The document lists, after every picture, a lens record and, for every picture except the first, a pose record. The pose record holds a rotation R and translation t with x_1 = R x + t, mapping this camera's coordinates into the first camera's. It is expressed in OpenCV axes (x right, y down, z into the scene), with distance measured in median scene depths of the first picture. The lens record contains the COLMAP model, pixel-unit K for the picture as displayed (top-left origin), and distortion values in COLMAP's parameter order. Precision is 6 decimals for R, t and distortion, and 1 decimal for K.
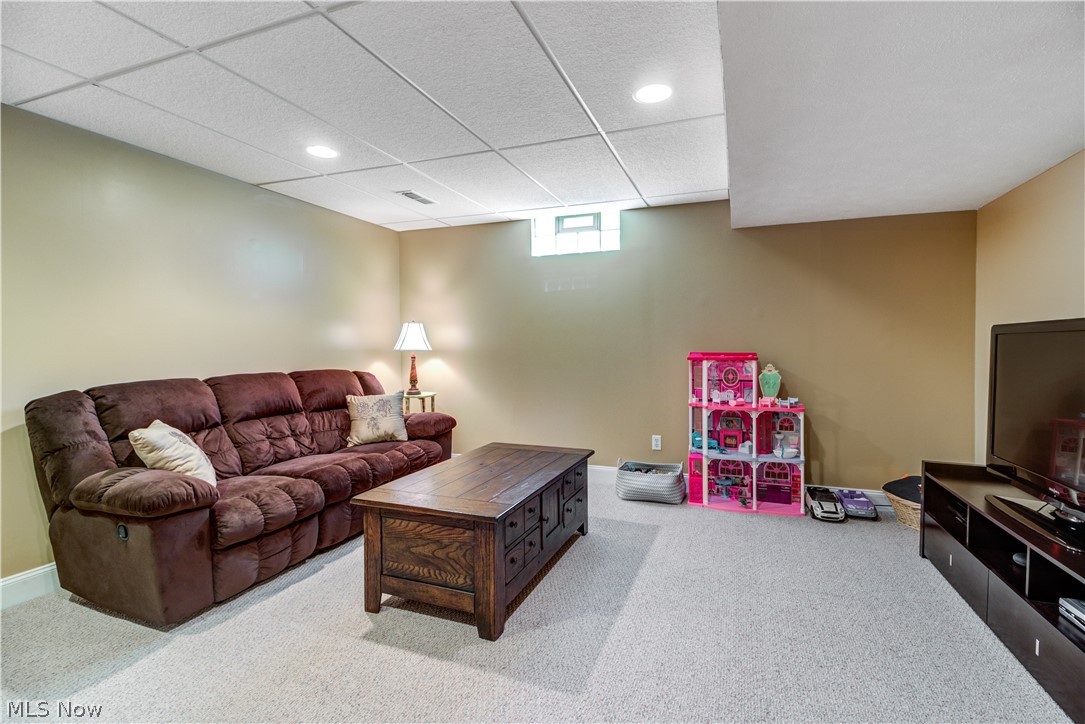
lens RADIAL K [[494.6, 0, 555.3], [0, 494.6, 353.0], [0, 0, 1]] dist [0.030698, -0.020342]
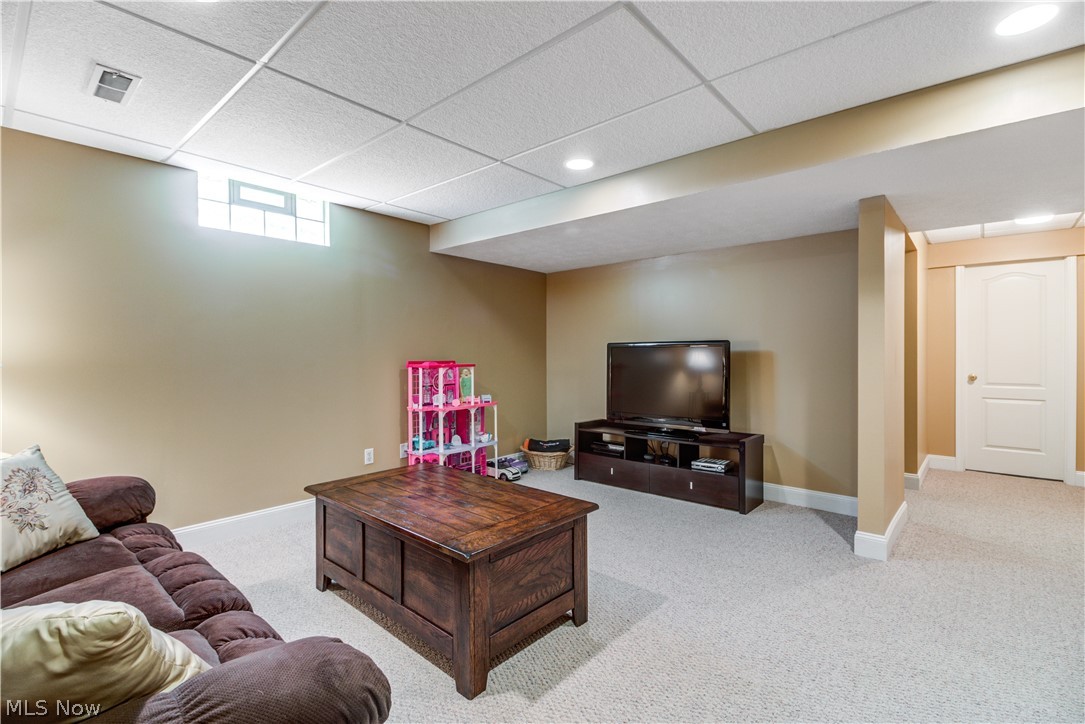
lens RADIAL K [[494.6, 0, 555.3], [0, 494.6, 353.0], [0, 0, 1]] dist [0.030698, -0.020342]
pose [[0.345352, 0.002498, 0.938470, -0.639377], [0.020086, 0.999748, -0.010053, -0.002225], [-0.938258, 0.022322, 0.345214, 0.364848]]
